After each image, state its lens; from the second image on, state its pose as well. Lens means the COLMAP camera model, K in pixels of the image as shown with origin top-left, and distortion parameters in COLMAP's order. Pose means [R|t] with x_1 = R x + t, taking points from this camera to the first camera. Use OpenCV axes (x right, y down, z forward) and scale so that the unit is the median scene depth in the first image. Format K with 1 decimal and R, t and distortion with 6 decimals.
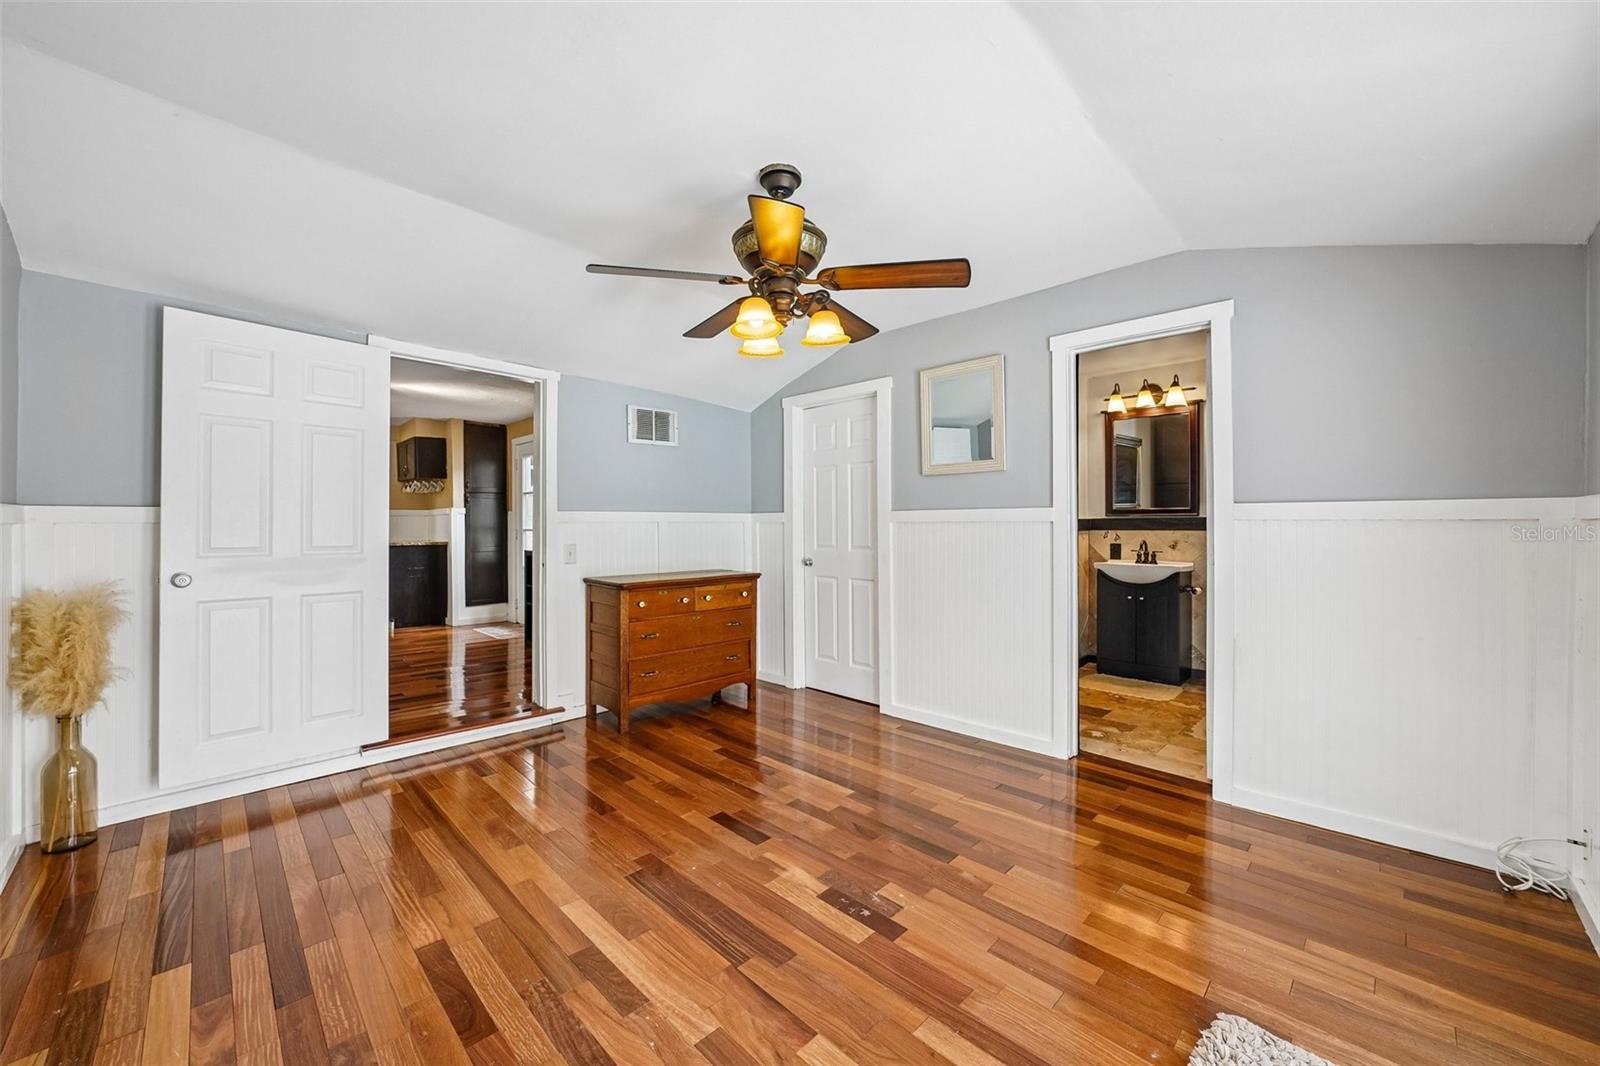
lens RADIAL K [[633.5, 0, 794.7], [0, 633.5, 524.2], [0, 0, 1]] dist [-0.013731, 0.002589]
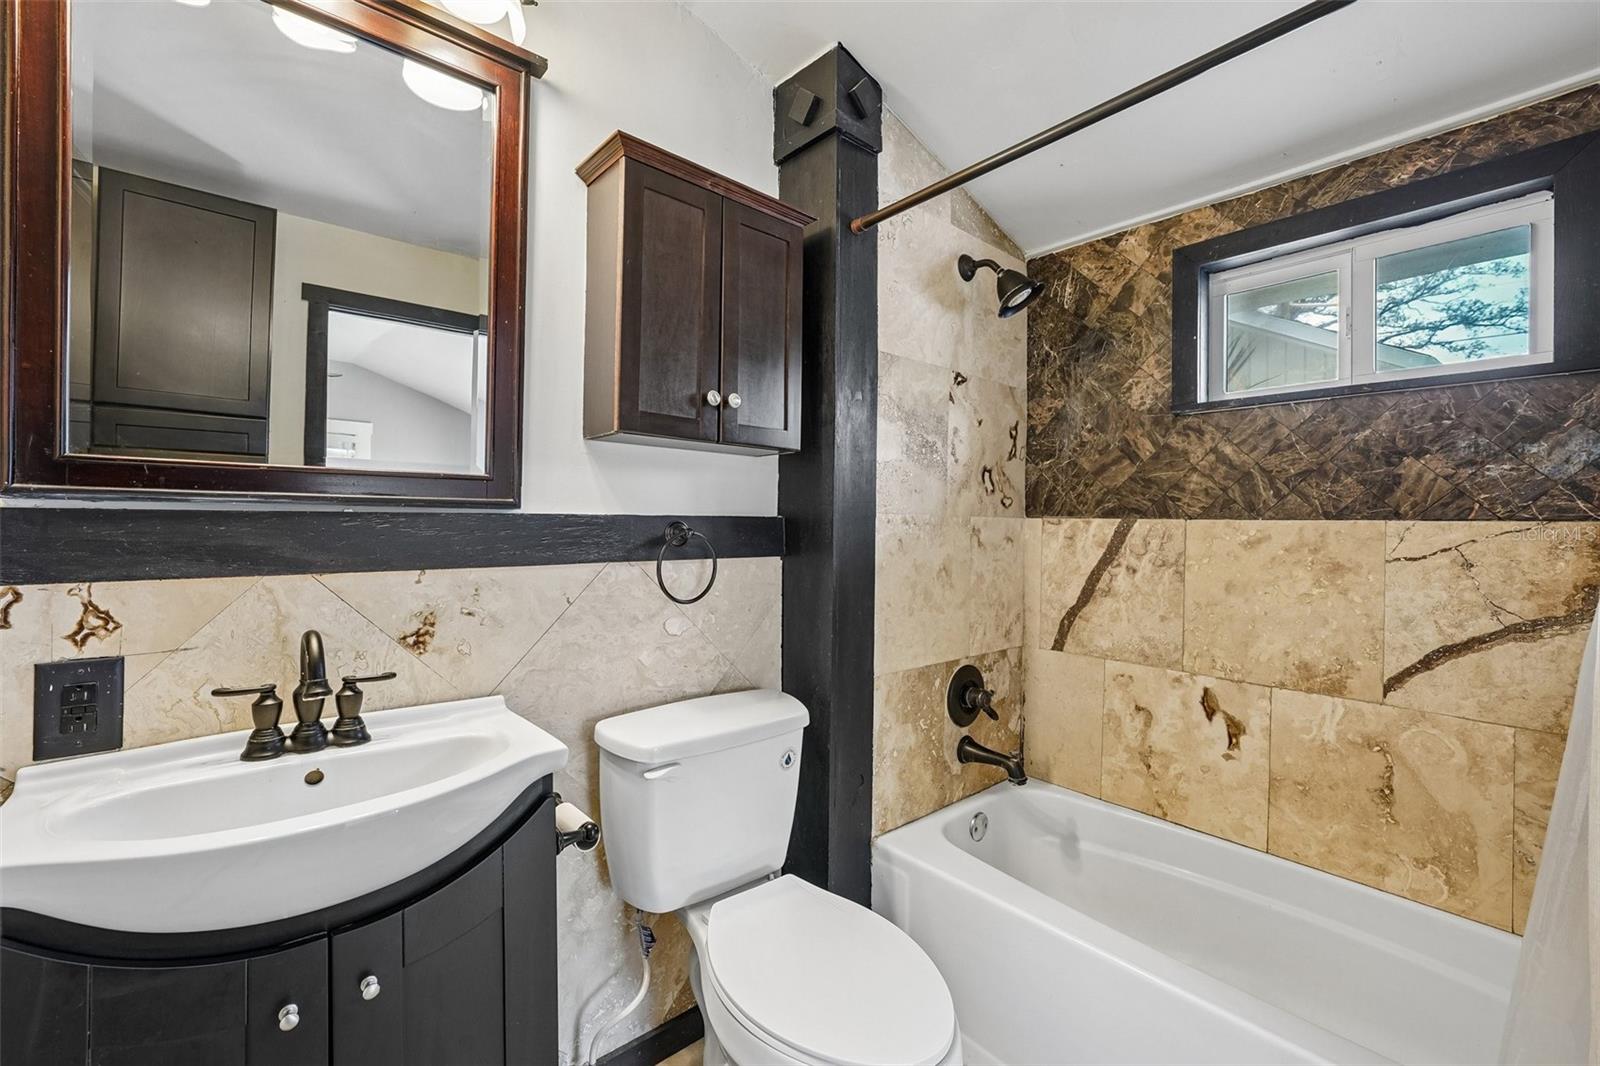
lens RADIAL K [[649.6, 0, 795.8], [0, 649.6, 529.5], [0, 0, 1]] dist [-0.003552, 0.000049]
pose [[0.065242, 0.004123, 0.997861, 0.365781], [-0.017106, 0.999849, -0.003013, -0.006791], [-0.997723, -0.016873, 0.065303, 0.834838]]
